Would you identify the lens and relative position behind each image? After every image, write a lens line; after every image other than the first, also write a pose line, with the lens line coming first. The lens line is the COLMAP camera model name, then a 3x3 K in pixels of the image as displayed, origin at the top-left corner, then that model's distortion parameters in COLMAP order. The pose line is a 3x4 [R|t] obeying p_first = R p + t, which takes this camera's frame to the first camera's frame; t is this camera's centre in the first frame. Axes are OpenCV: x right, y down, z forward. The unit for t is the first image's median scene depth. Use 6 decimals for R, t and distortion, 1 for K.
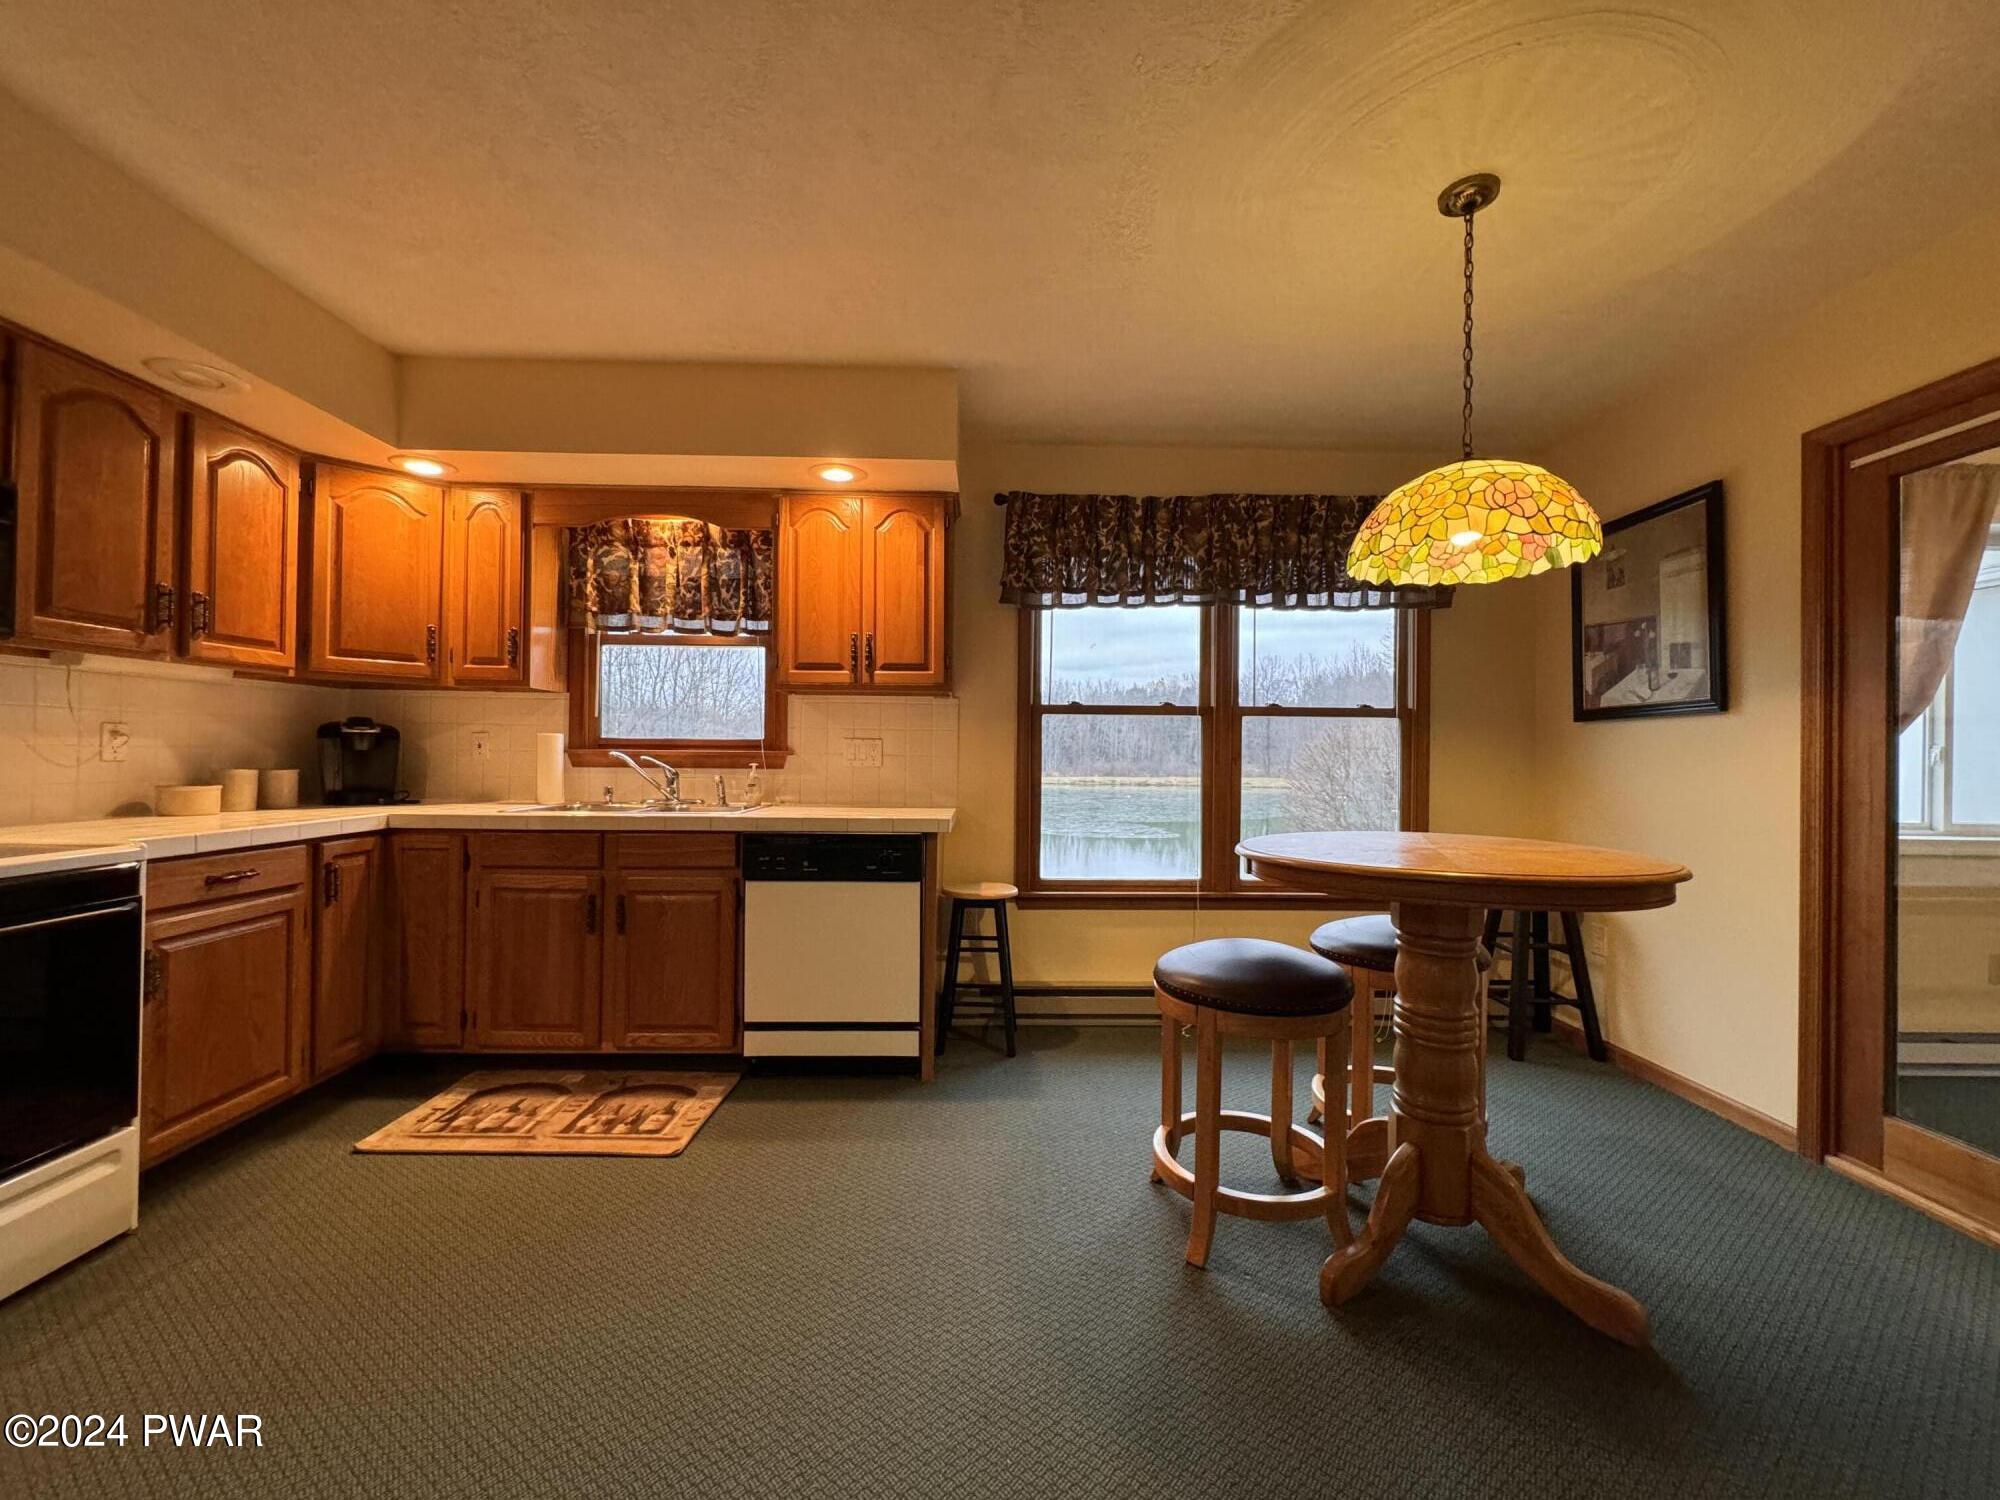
lens RADIAL K [[799.5, 0, 1005.1], [0, 799.5, 751.5], [0, 0, 1]] dist [-0.001716, 0.000147]
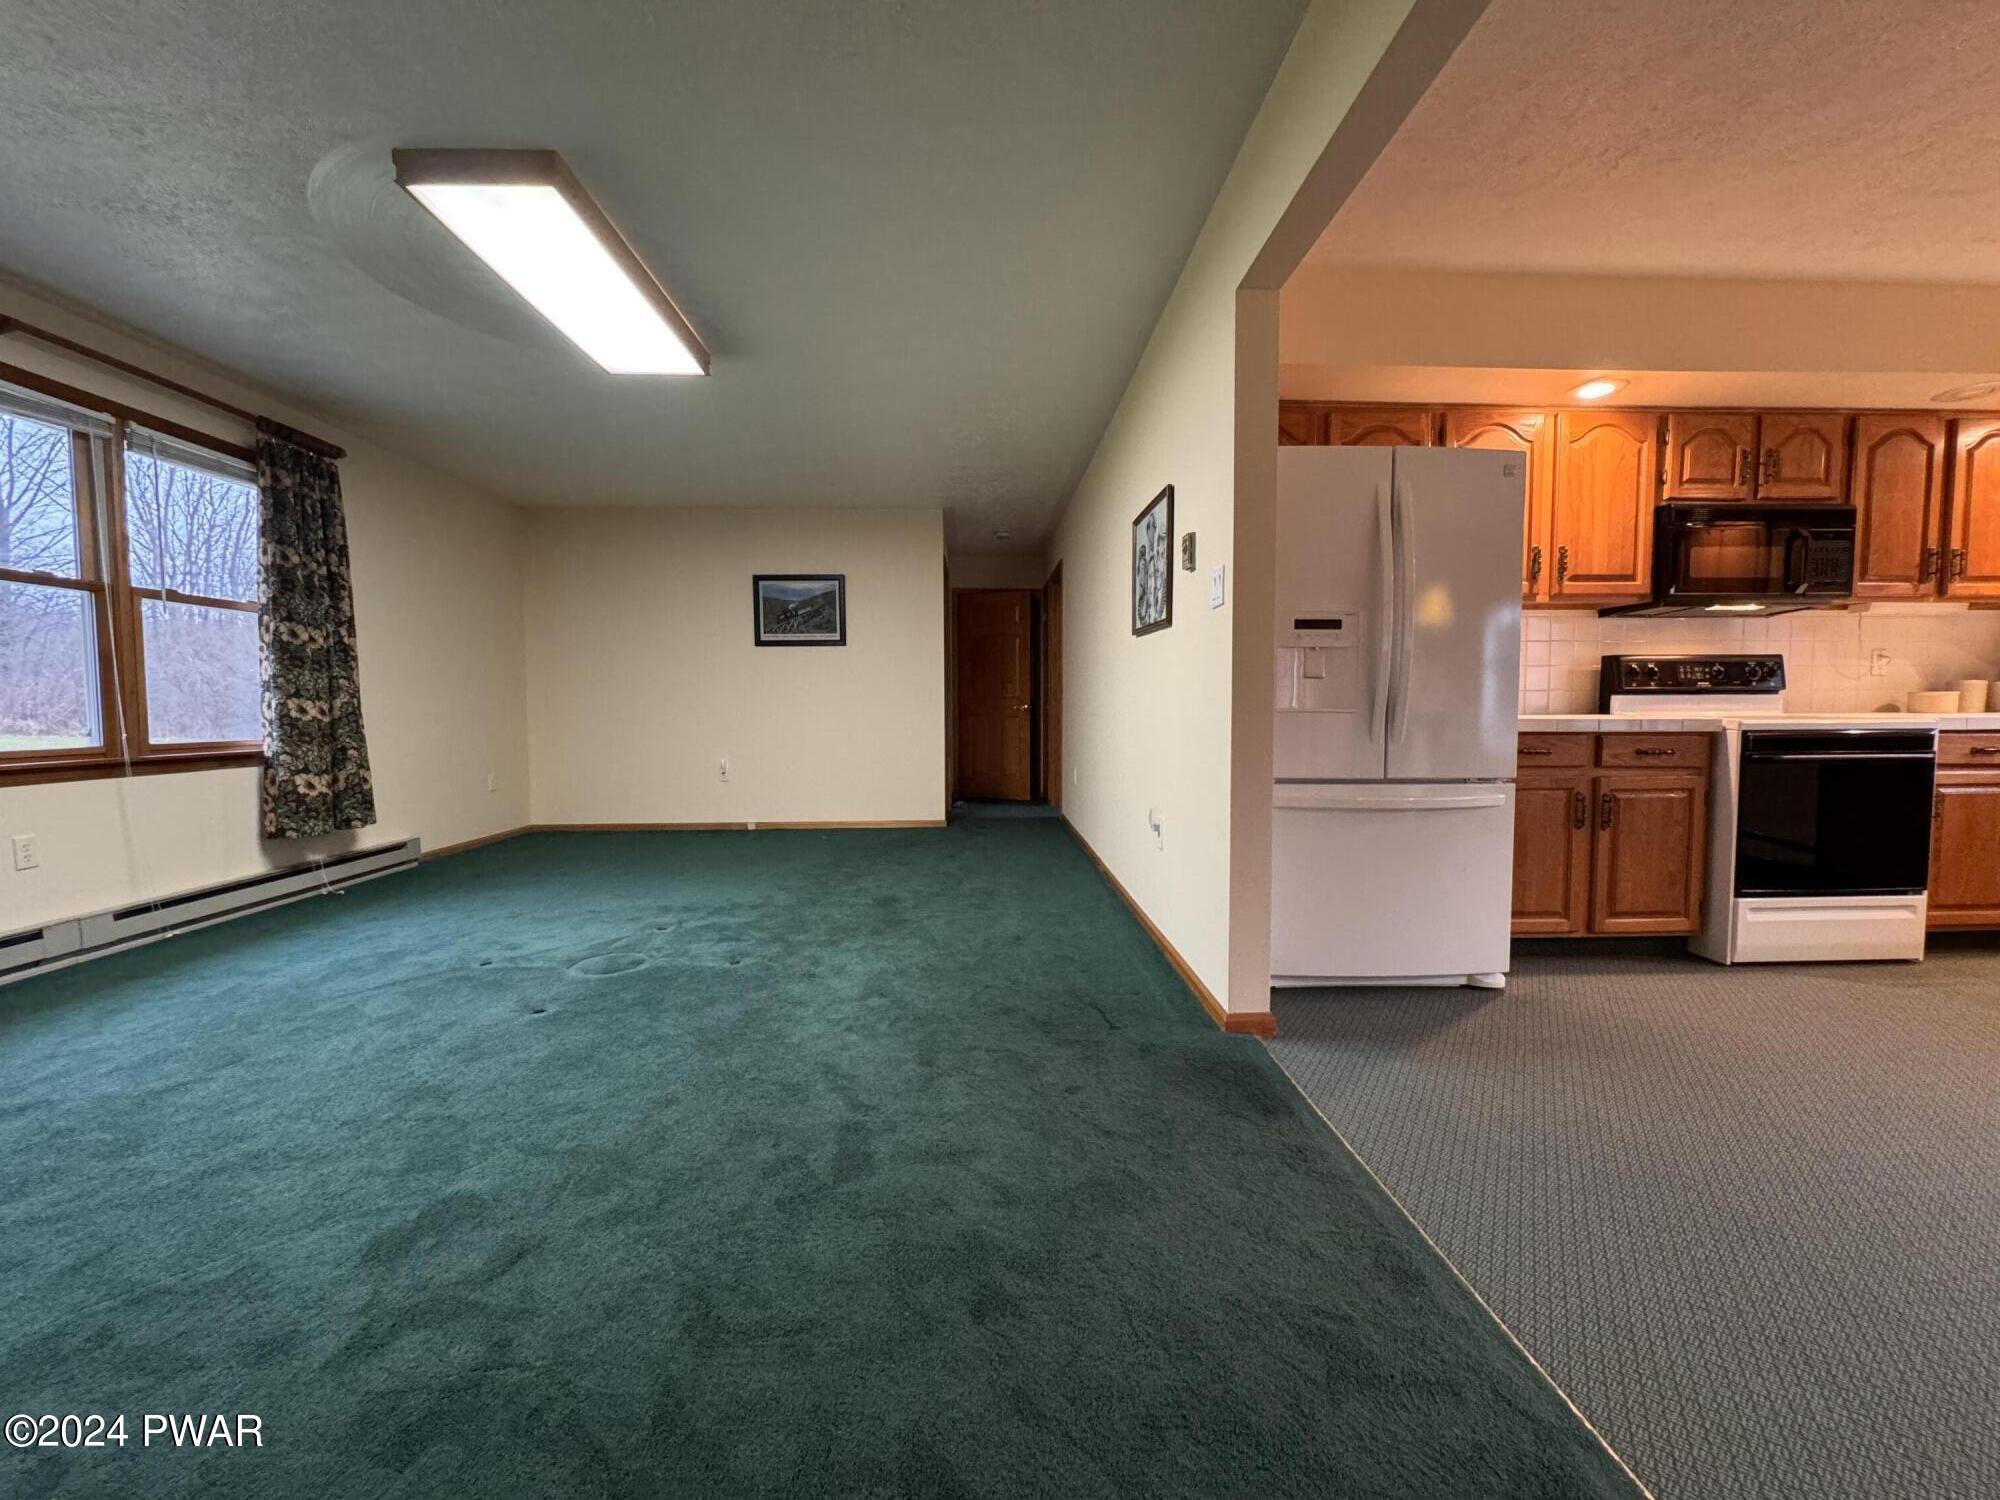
lens RADIAL K [[799.5, 0, 1005.1], [0, 799.5, 751.5], [0, 0, 1]] dist [-0.001716, 0.000147]
pose [[0.012854, 0.044290, -0.998936, 0.285022], [0.009976, 0.998963, 0.044419, 0.058613], [0.999868, -0.010537, 0.012399, -0.525661]]
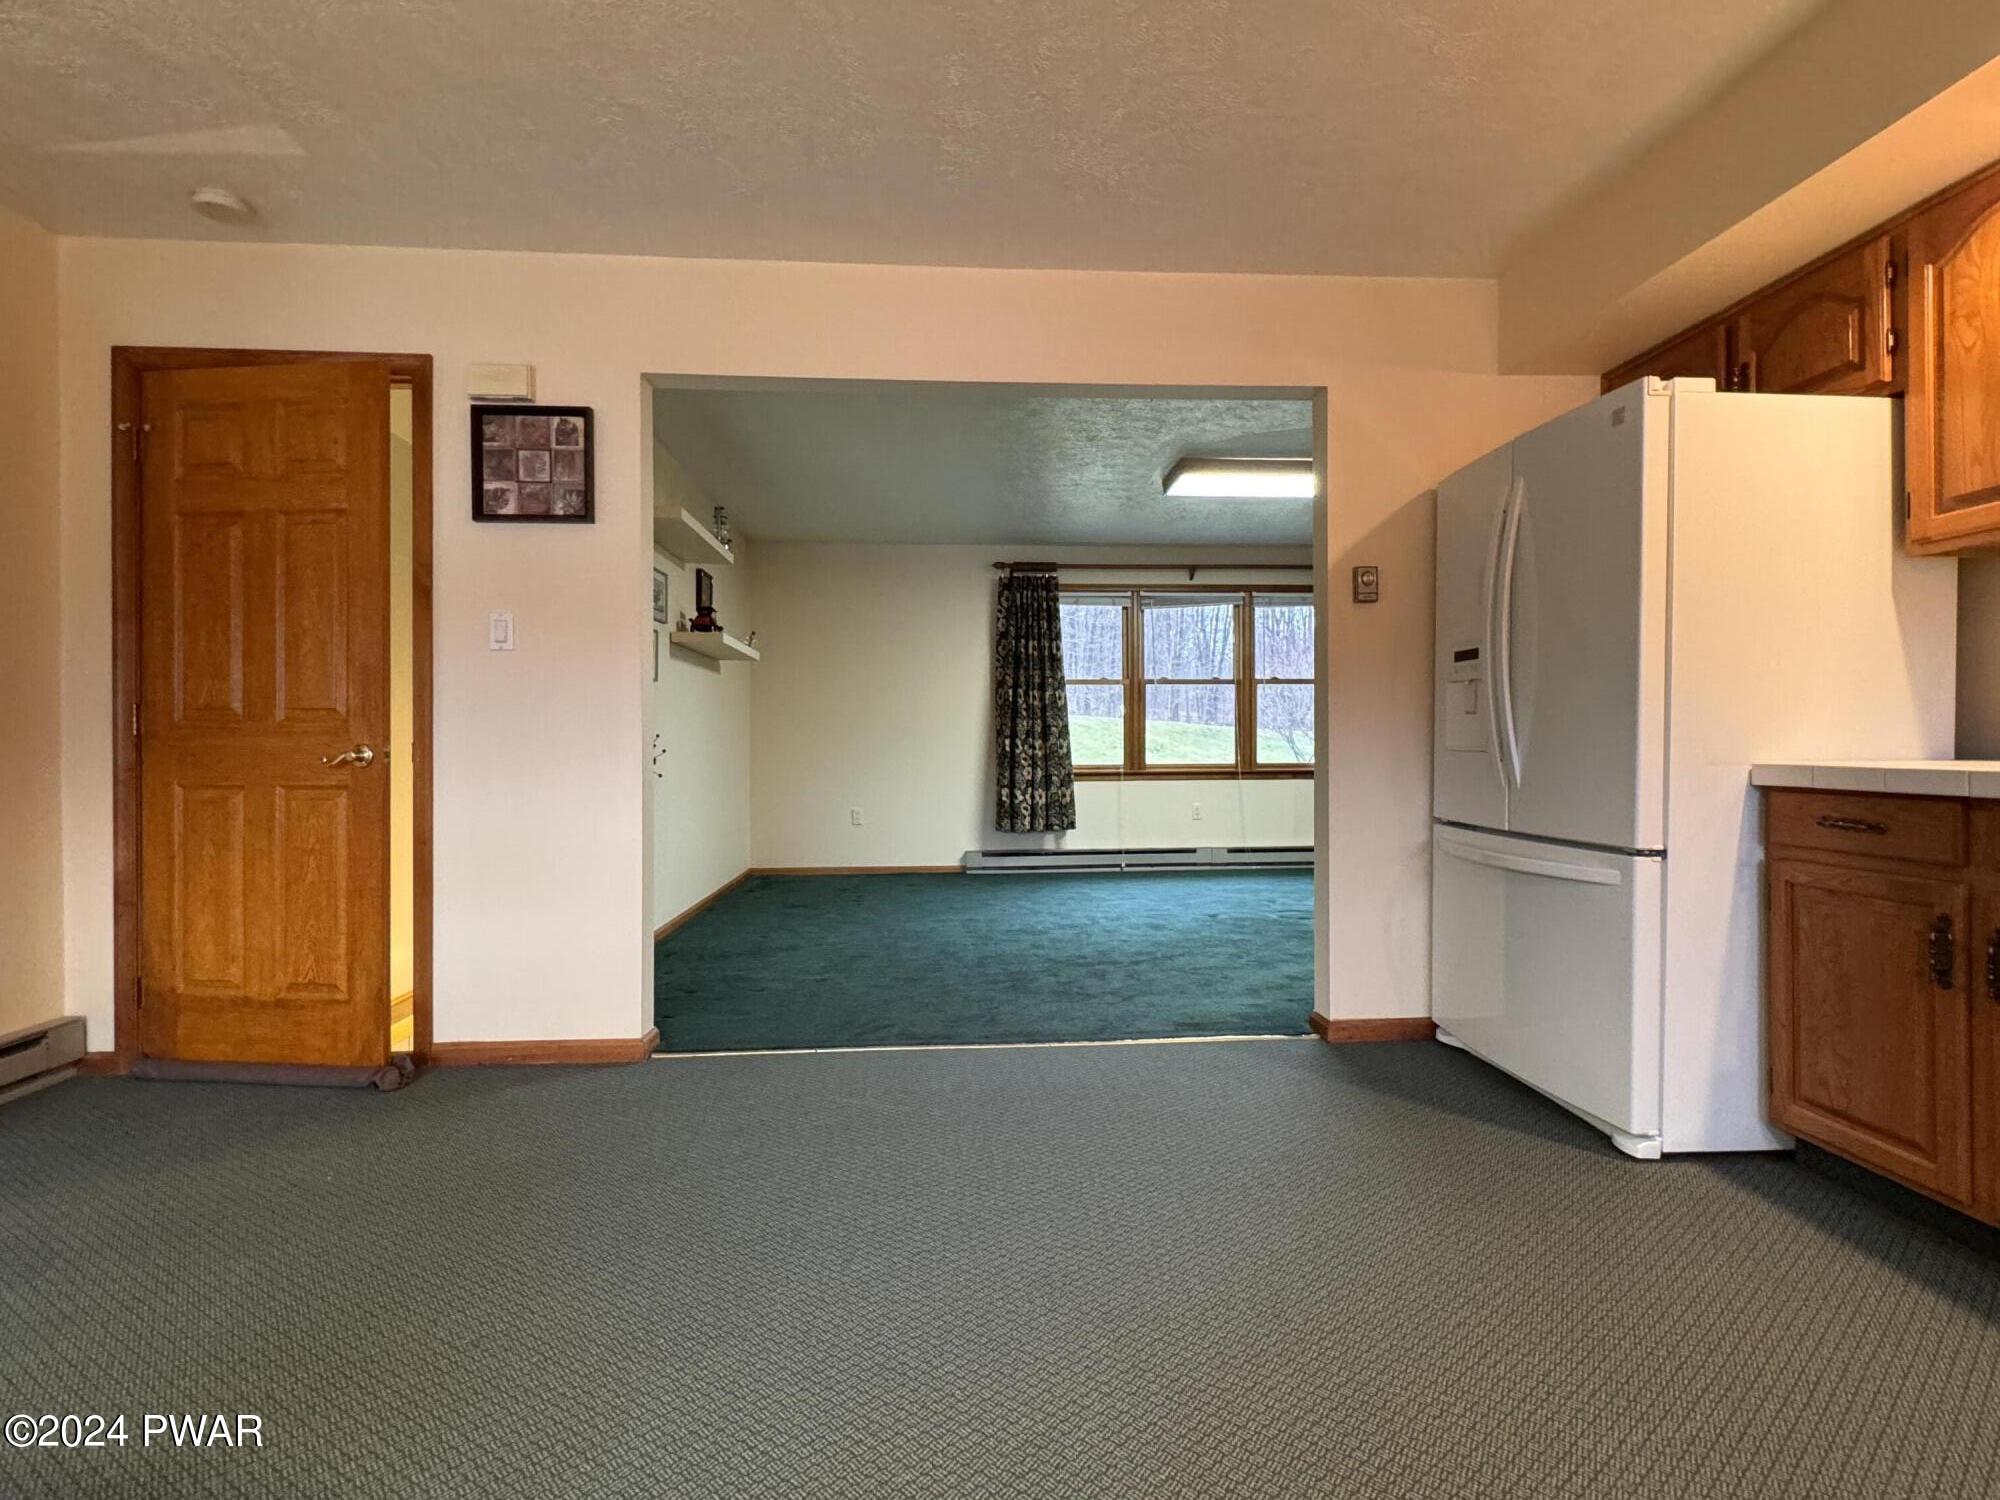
lens RADIAL K [[1002.4, 0, 1008.8], [0, 1002.4, 753.4], [0, 0, 1]] dist [-0.001896, 0.000733]
pose [[-0.999026, -0.005241, -0.043810, -0.081361], [-0.005303, 0.999985, 0.001306, 0.061660], [0.043803, 0.001537, -0.999039, 0.797939]]
